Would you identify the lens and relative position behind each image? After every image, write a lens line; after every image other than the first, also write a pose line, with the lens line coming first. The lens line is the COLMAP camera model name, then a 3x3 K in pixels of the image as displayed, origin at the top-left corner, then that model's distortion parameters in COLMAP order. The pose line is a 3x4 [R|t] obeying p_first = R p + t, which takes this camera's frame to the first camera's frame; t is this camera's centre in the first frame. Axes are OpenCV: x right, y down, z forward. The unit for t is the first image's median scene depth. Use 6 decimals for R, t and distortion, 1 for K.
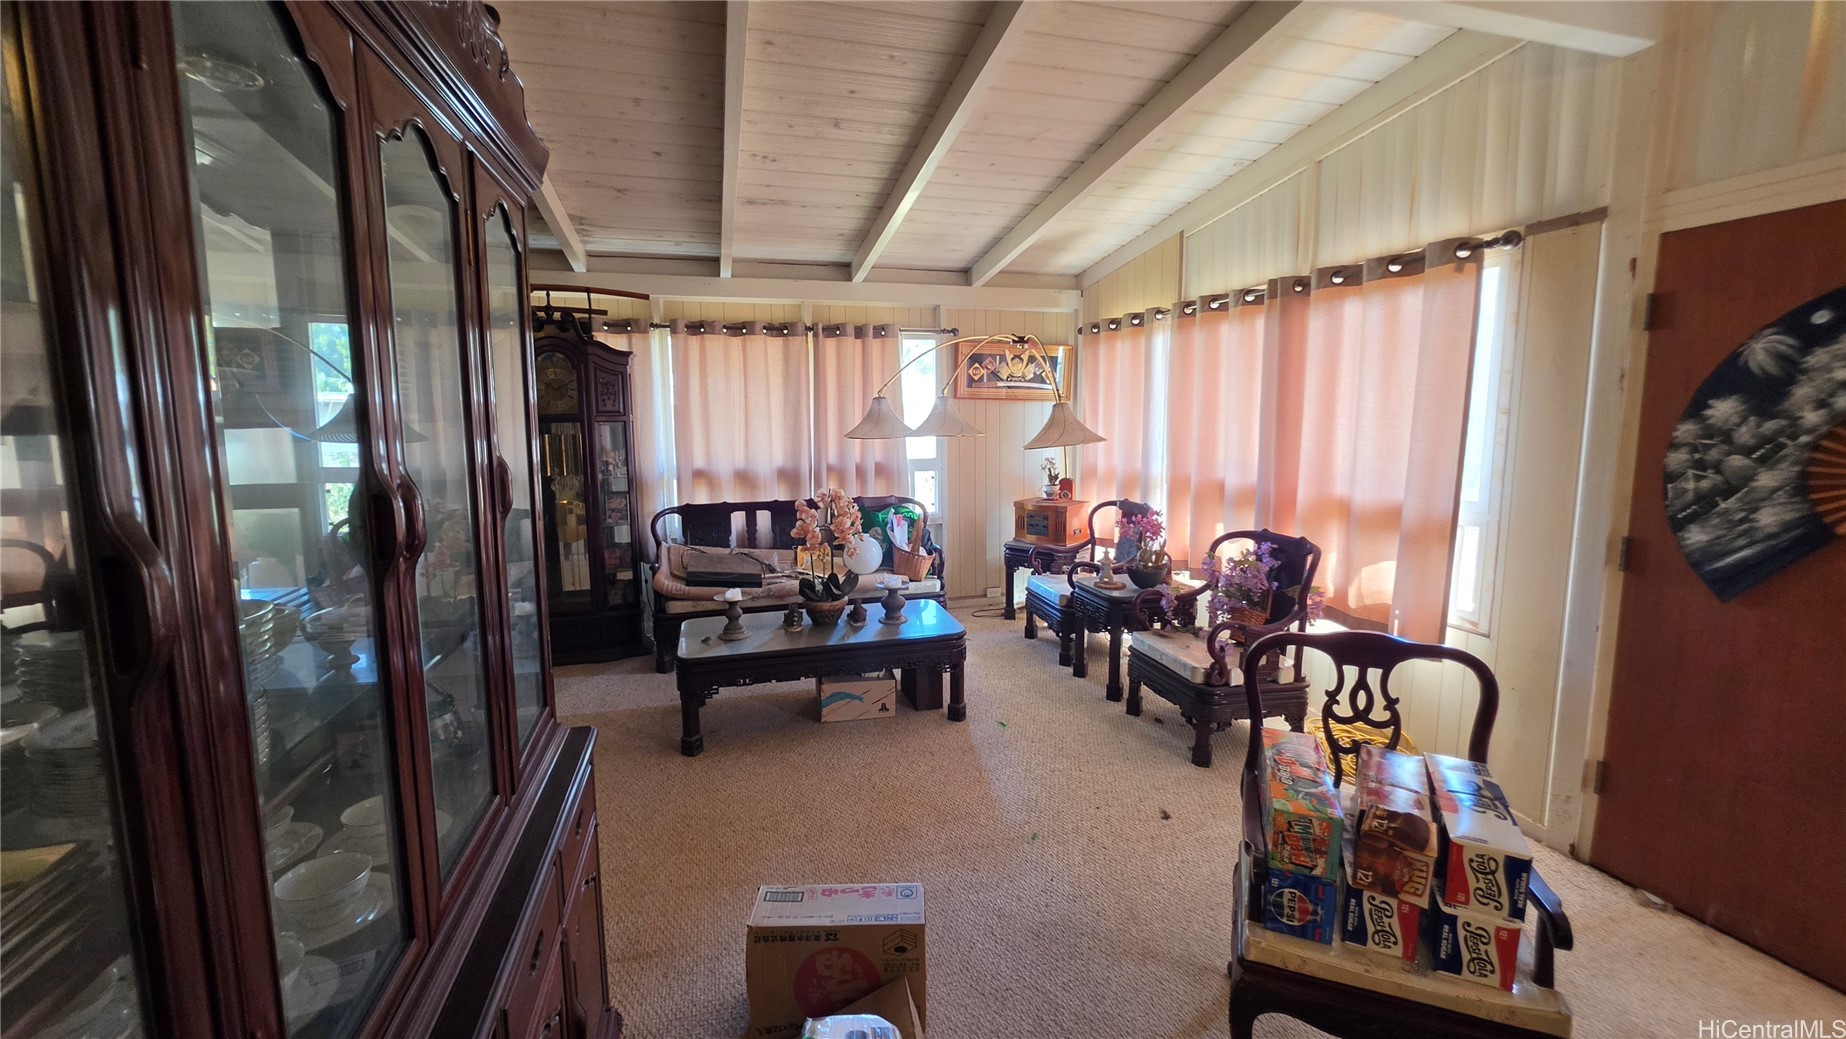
lens RADIAL K [[746.6, 0, 920.0], [0, 746.6, 504.8], [0, 0, 1]] dist [-0.006702, 0.000060]
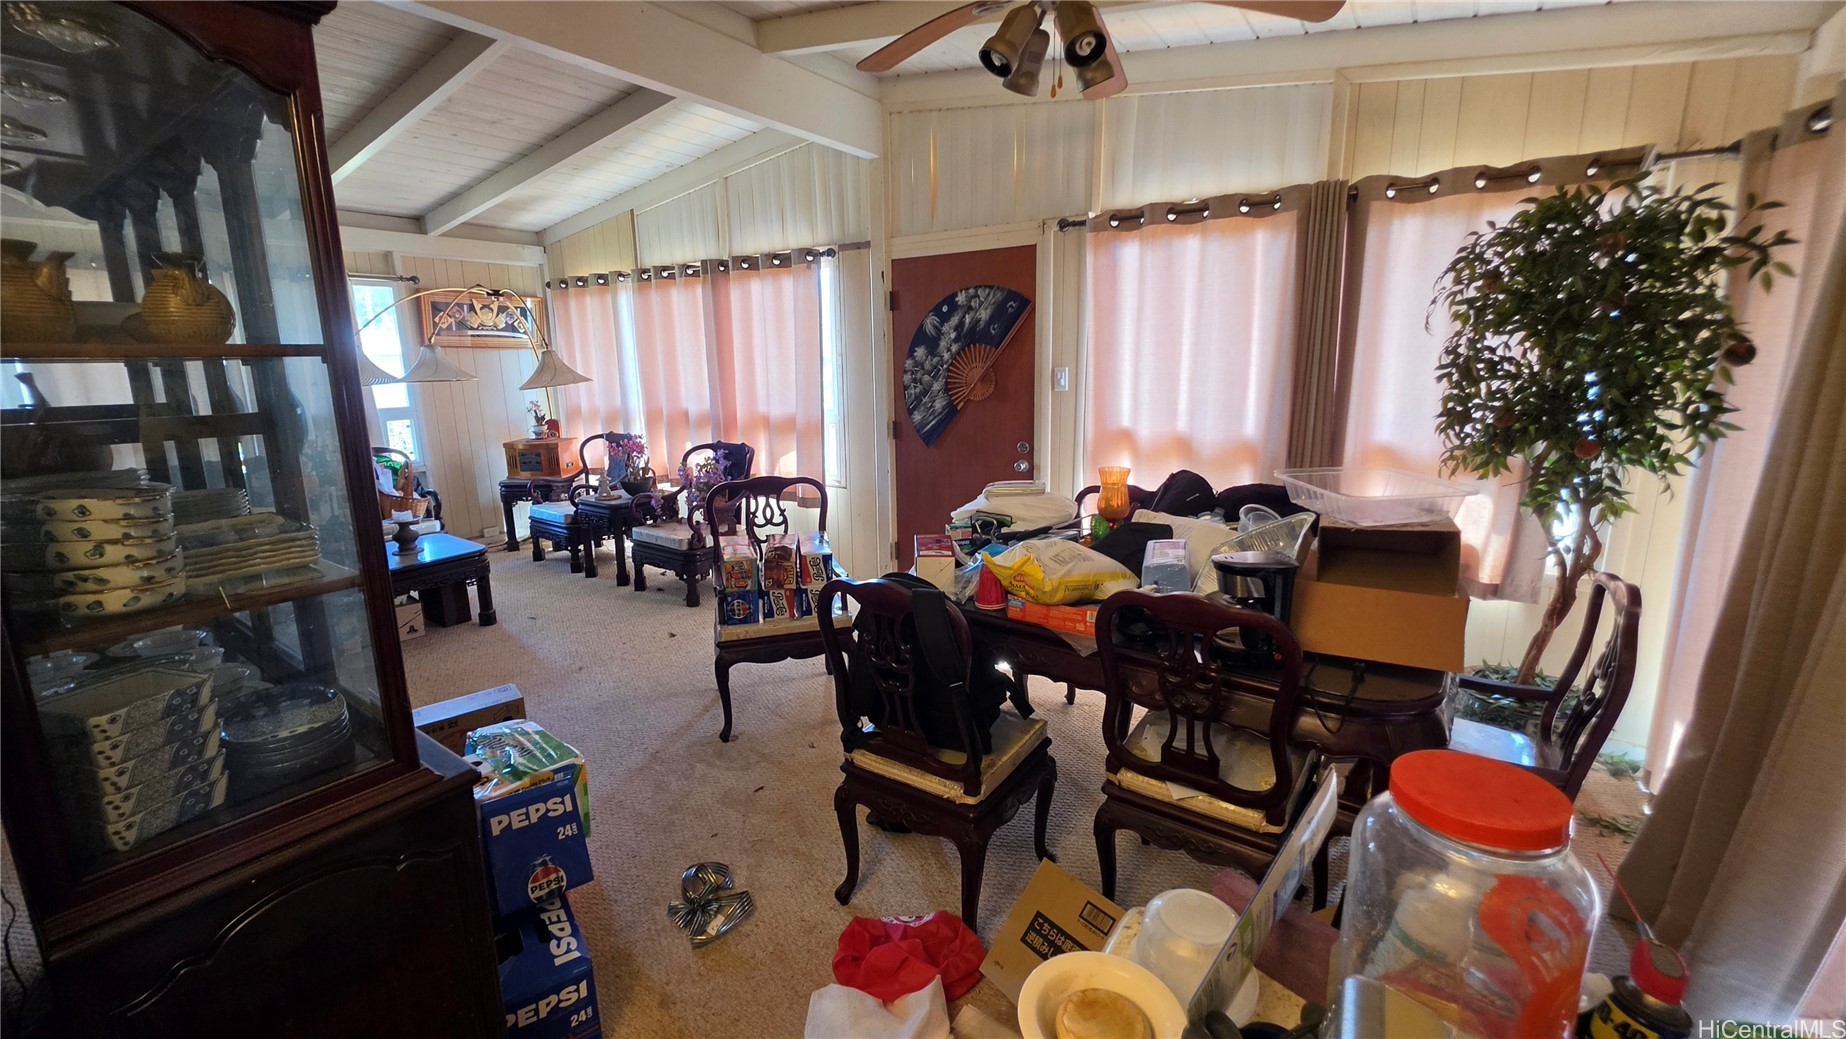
lens RADIAL K [[746.6, 0, 920.0], [0, 746.6, 504.8], [0, 0, 1]] dist [-0.006702, 0.000060]
pose [[0.776924, -0.127593, 0.616530, -0.120856], [0.086004, 0.991578, 0.096831, 0.046963], [-0.623692, -0.022206, 0.781354, -0.326900]]
